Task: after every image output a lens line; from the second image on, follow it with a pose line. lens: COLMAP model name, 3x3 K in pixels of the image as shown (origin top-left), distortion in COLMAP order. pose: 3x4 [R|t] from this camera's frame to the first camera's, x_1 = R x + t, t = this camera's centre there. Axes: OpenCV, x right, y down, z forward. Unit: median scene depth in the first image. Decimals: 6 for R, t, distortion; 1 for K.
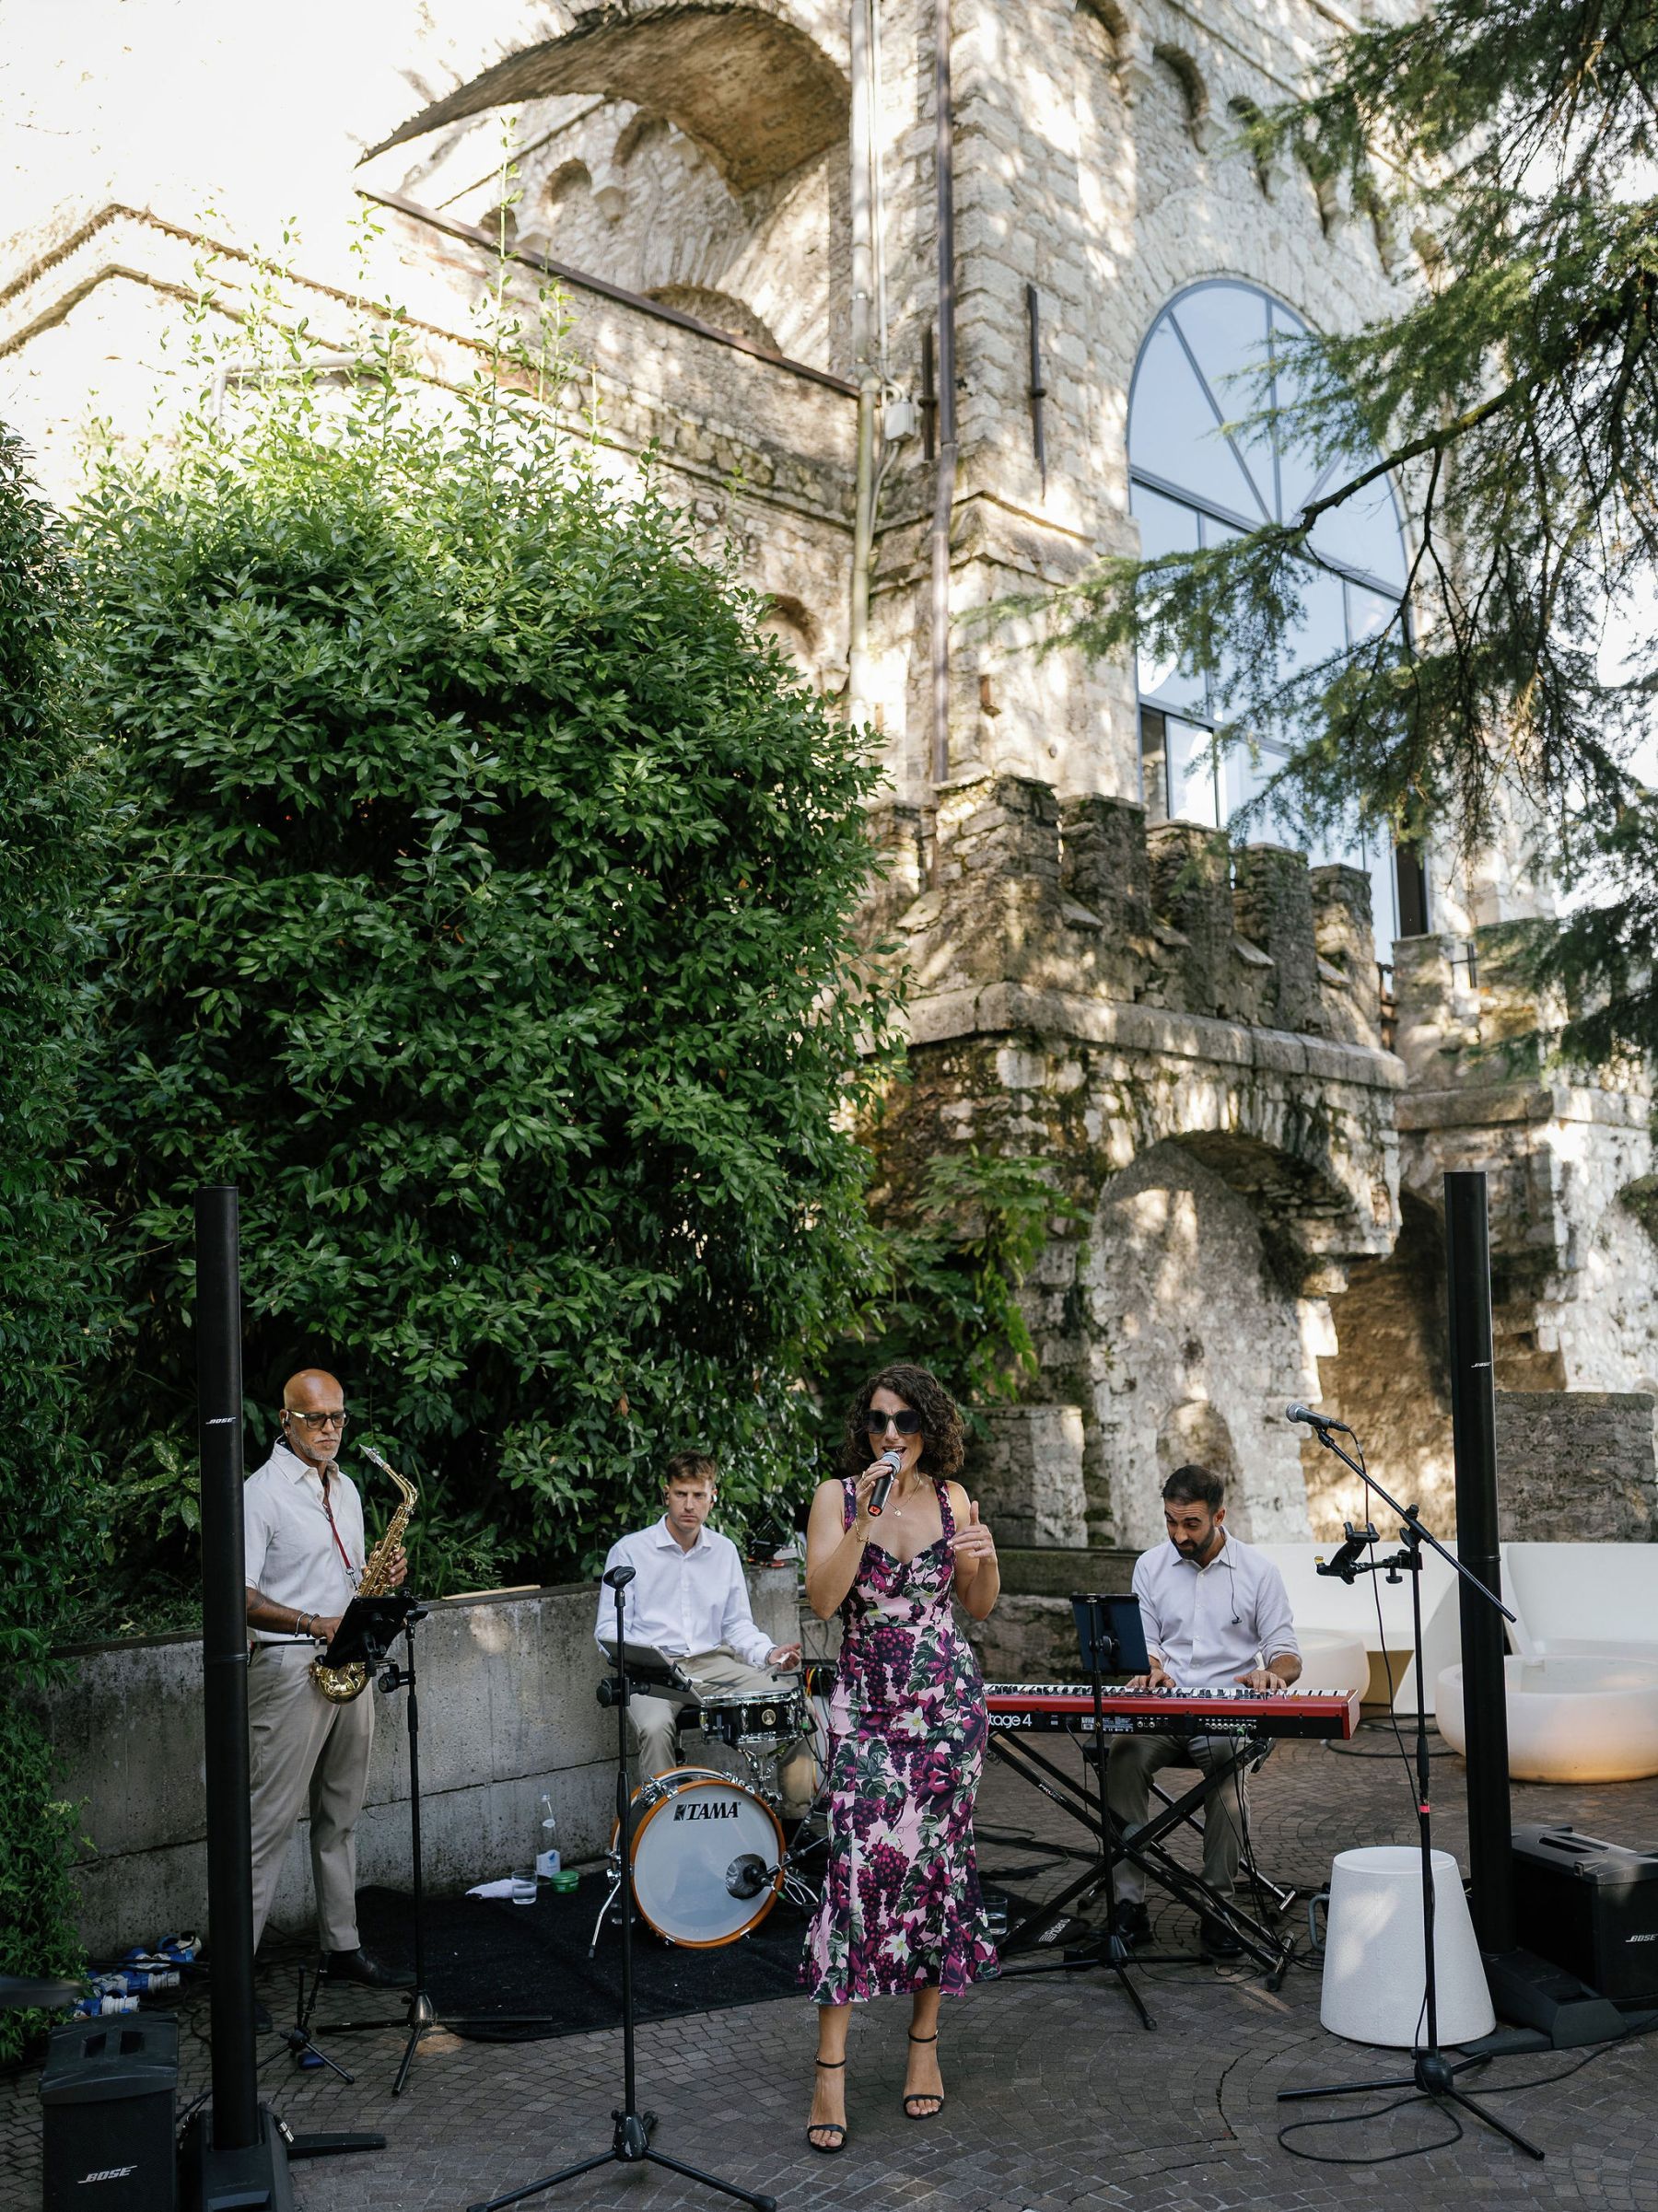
lens RADIAL K [[2325.5, 0, 849.3], [0, 2325.5, 1102.6], [0, 0, 1]] dist [0.014416, 0.000000]
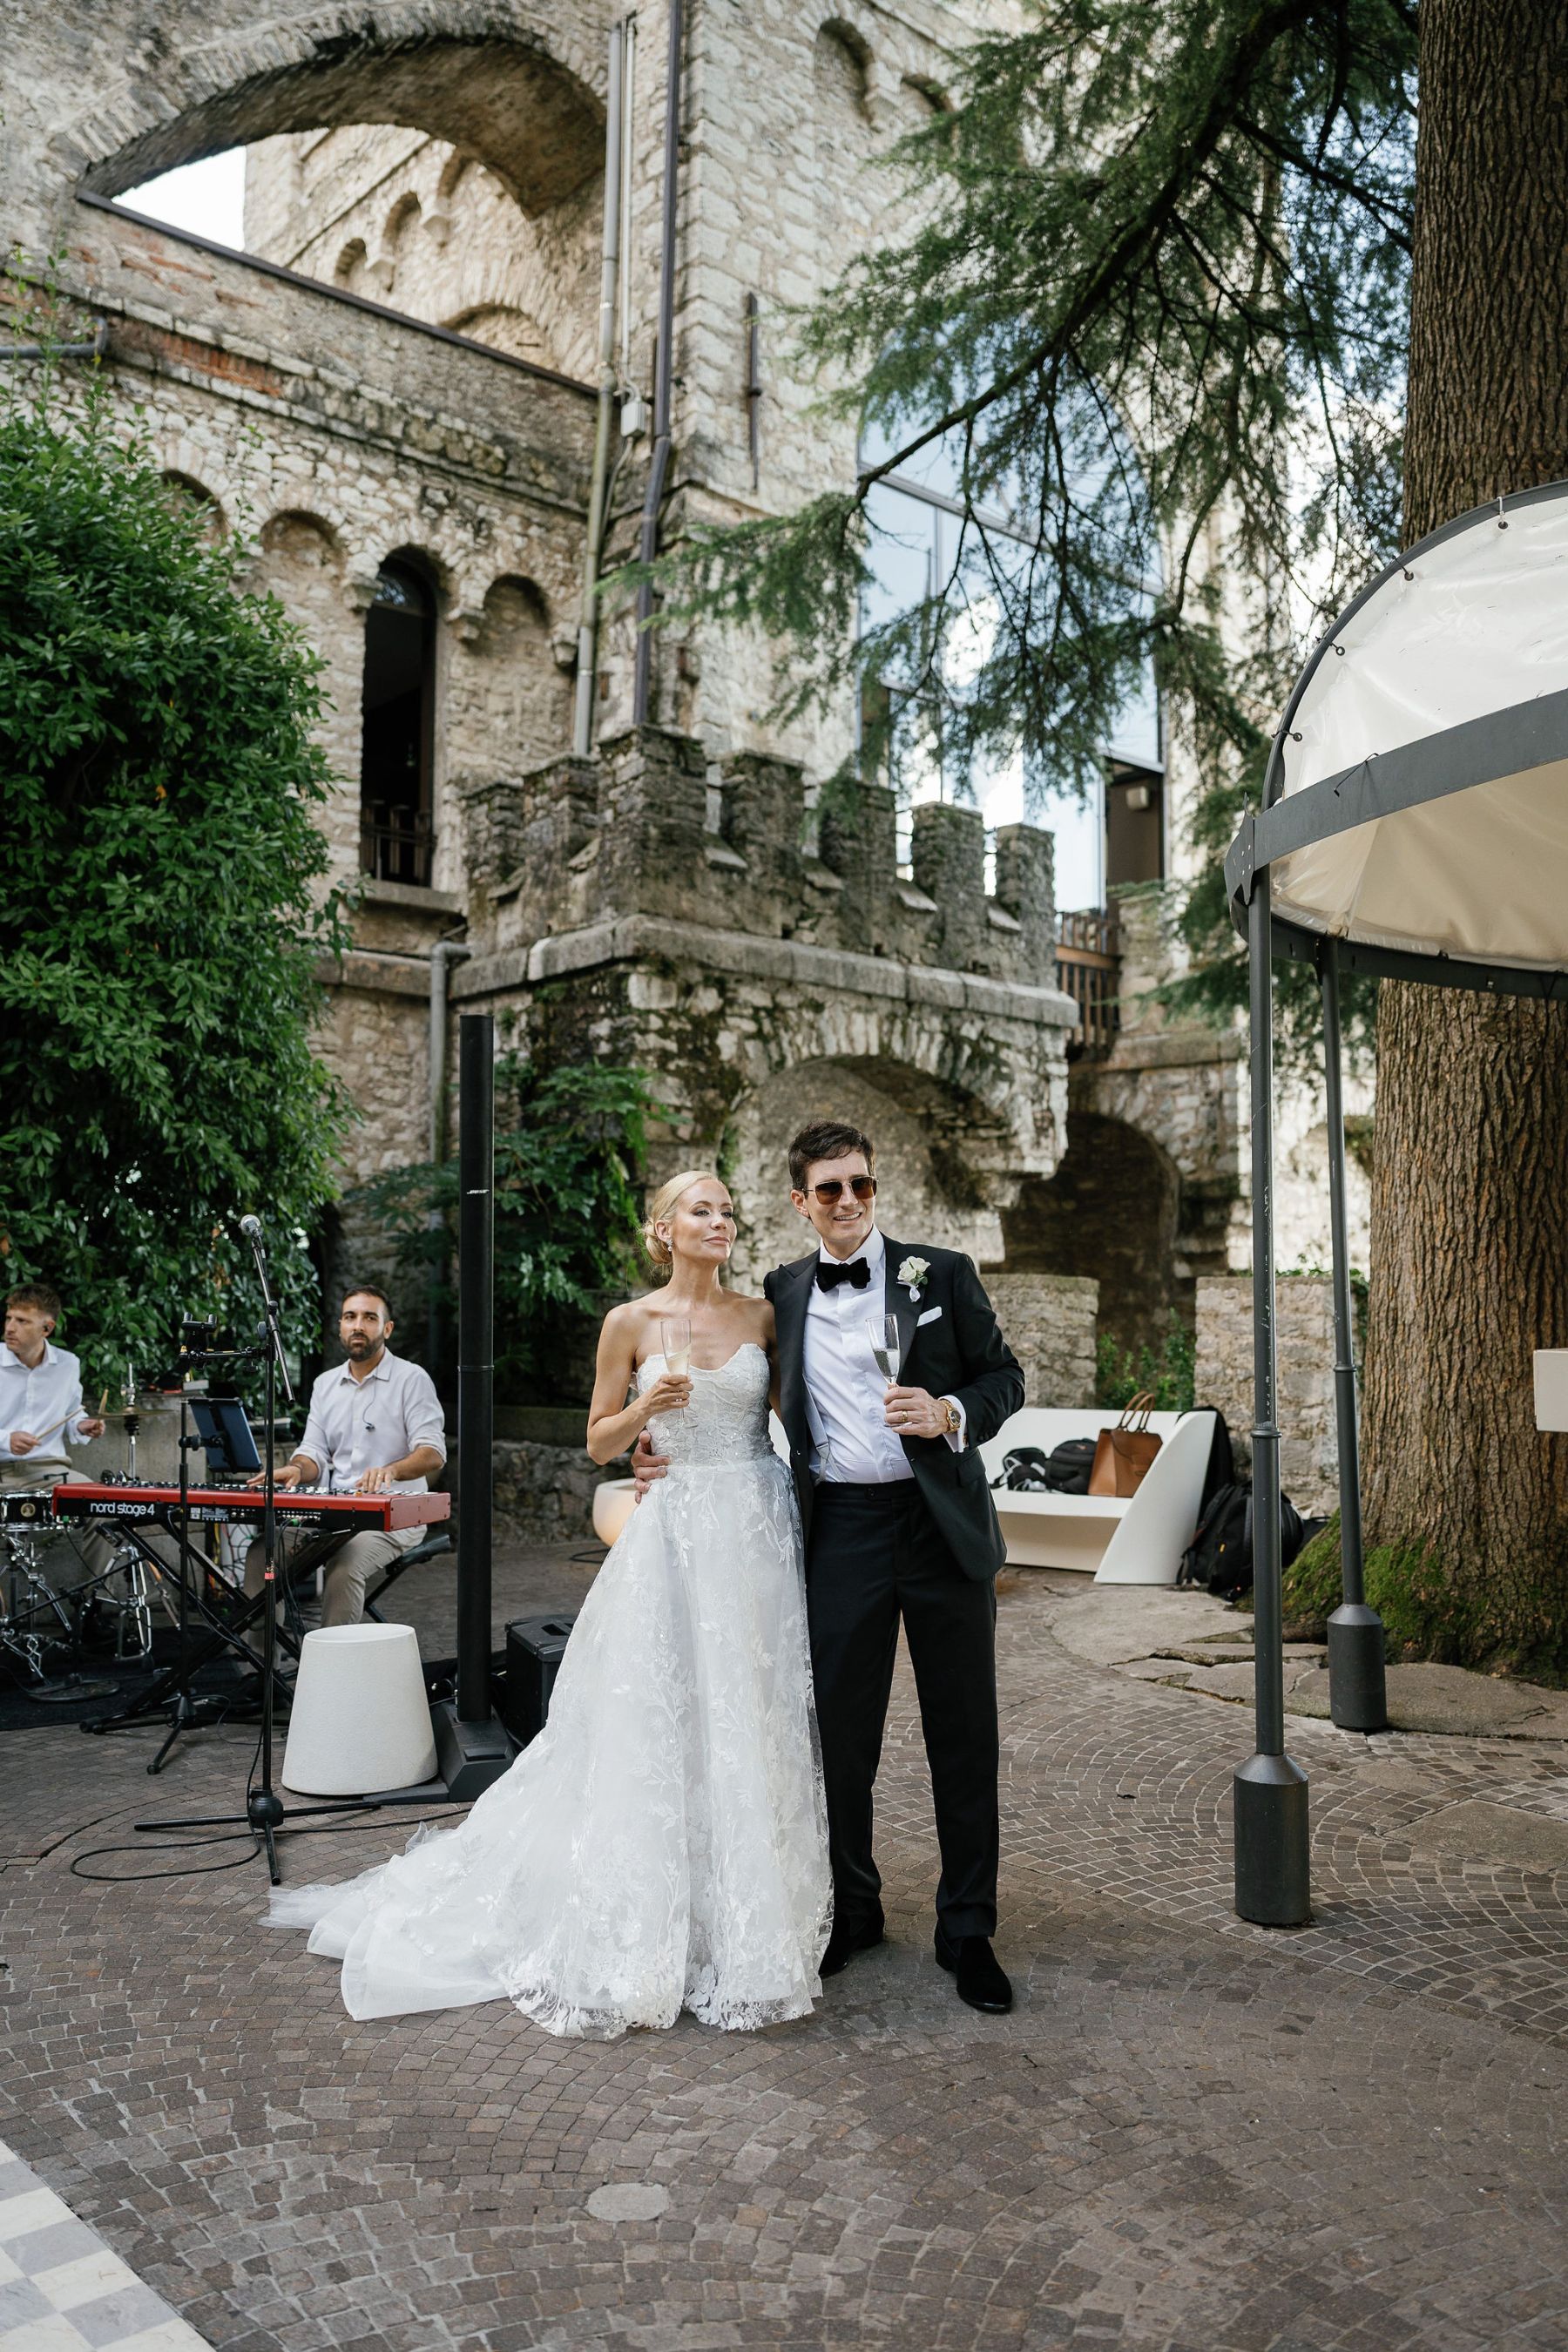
lens RADIAL K [[2017.6, 0, 772.7], [0, 2017.6, 1162.6], [0, 0, 1]] dist [0.016786, 0.006432]
pose [[0.996950, 0.022884, -0.074606, 0.180397], [-0.019566, 0.998799, 0.044912, 0.019985], [0.075545, -0.043316, 0.996201, 0.024811]]
